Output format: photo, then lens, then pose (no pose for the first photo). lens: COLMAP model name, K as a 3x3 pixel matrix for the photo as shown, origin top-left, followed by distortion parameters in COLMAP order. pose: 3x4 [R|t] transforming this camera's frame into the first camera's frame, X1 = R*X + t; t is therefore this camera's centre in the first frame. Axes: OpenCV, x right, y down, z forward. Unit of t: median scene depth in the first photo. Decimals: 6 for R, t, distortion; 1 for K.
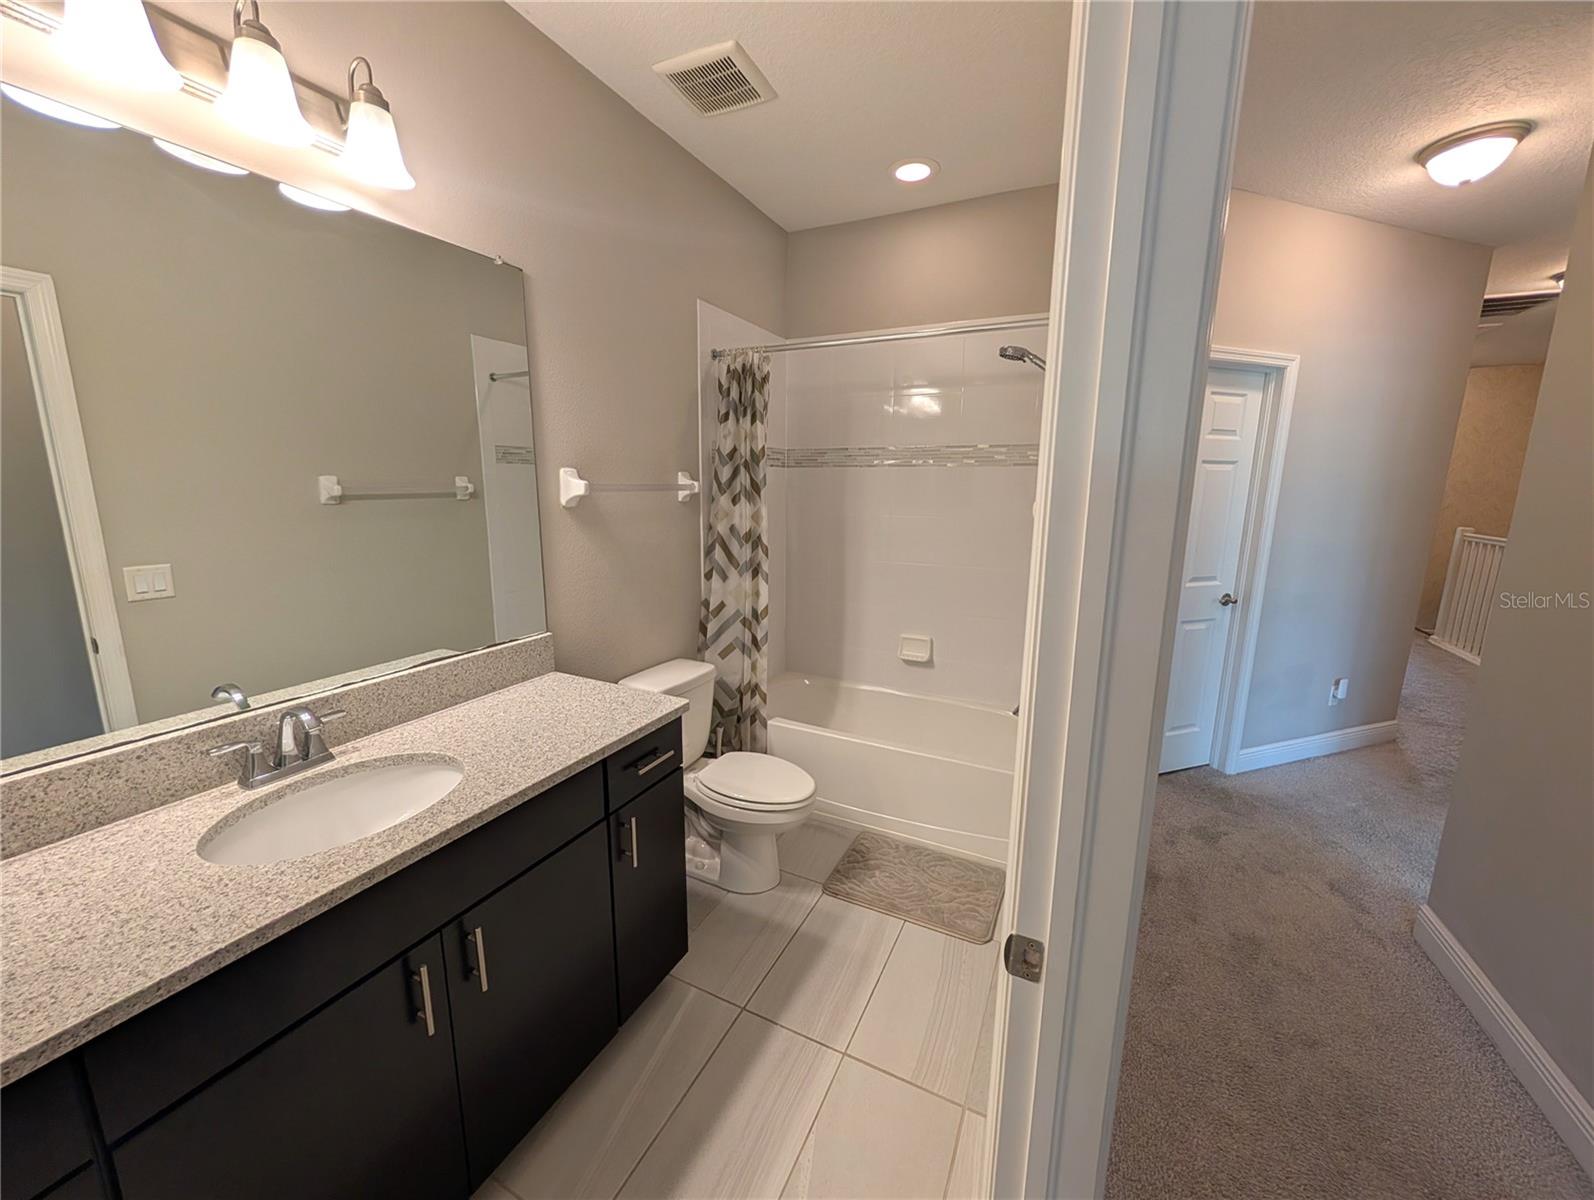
lens RADIAL K [[610.2, 0, 795.3], [0, 610.2, 599.2], [0, 0, 1]] dist [-0.000685, -0.000978]
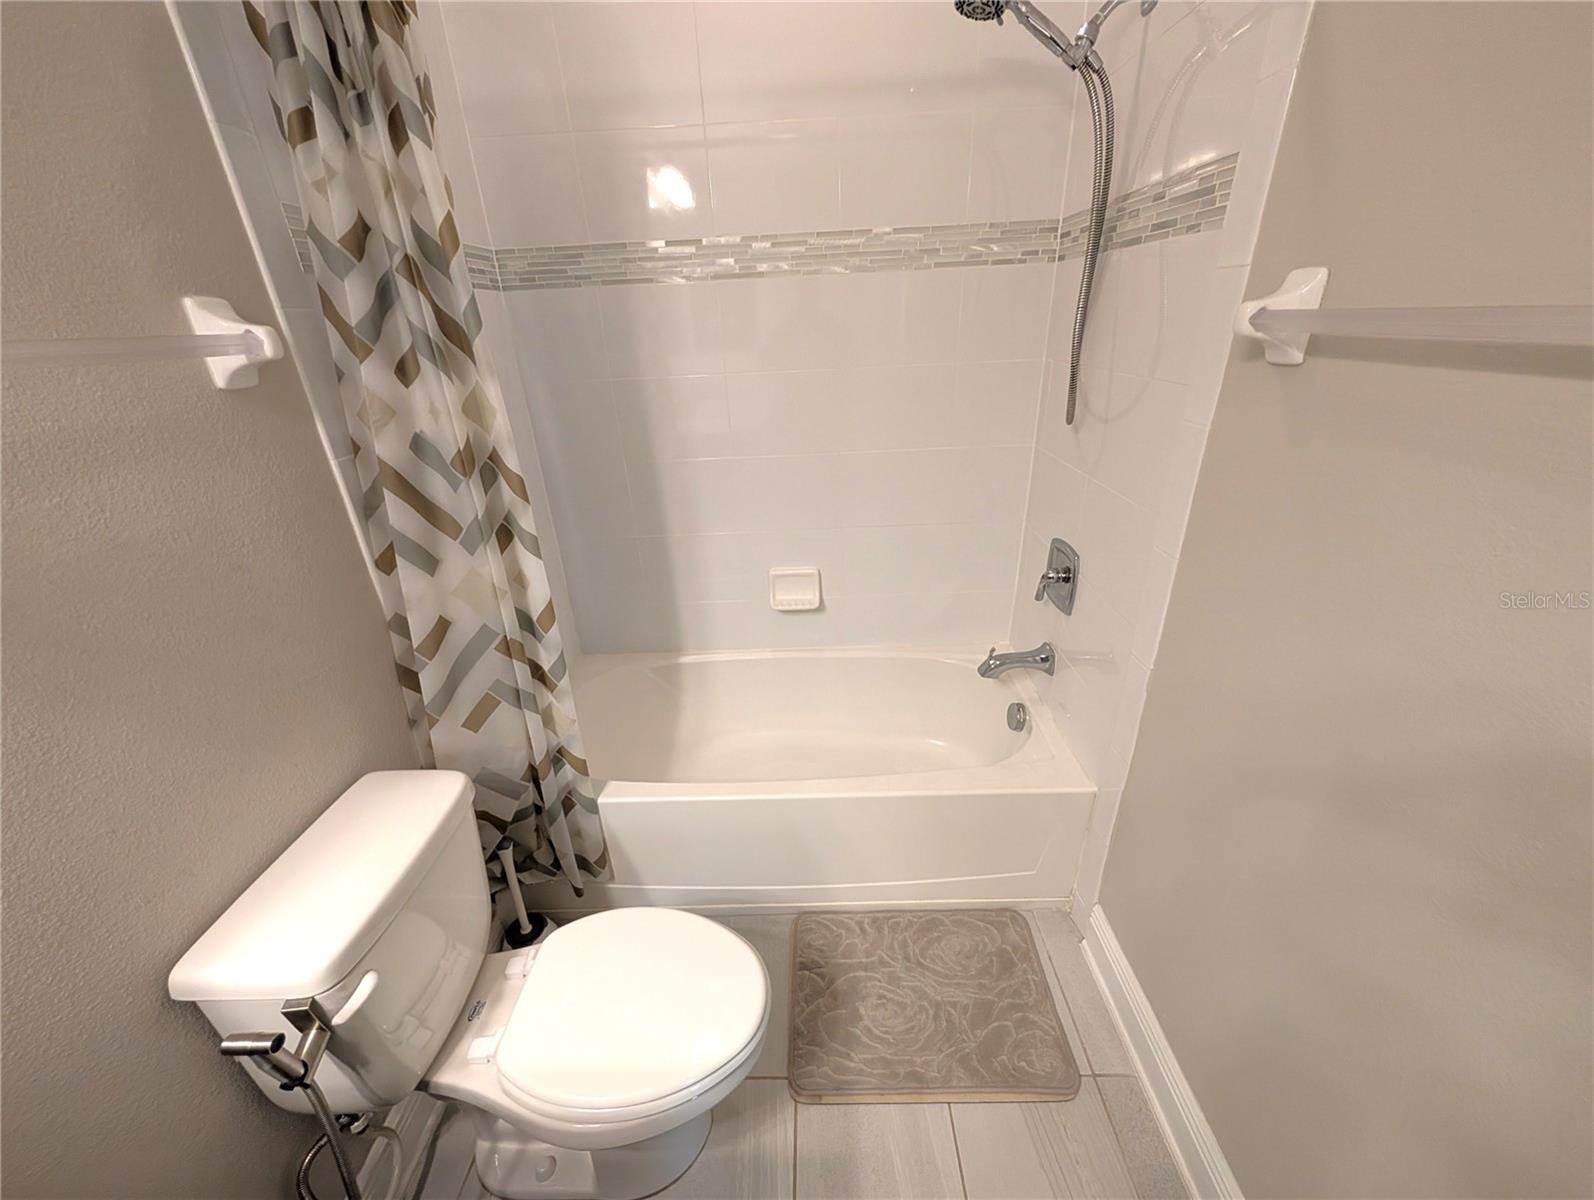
lens RADIAL K [[610.2, 0, 802.8], [0, 610.2, 596.1], [0, 0, 1]] dist [-0.000685, -0.000978]
pose [[0.898223, -0.223579, 0.378428, -0.048809], [0.131591, 0.958261, 0.253811, -0.088316], [-0.419380, -0.178181, 0.890153, 0.510648]]
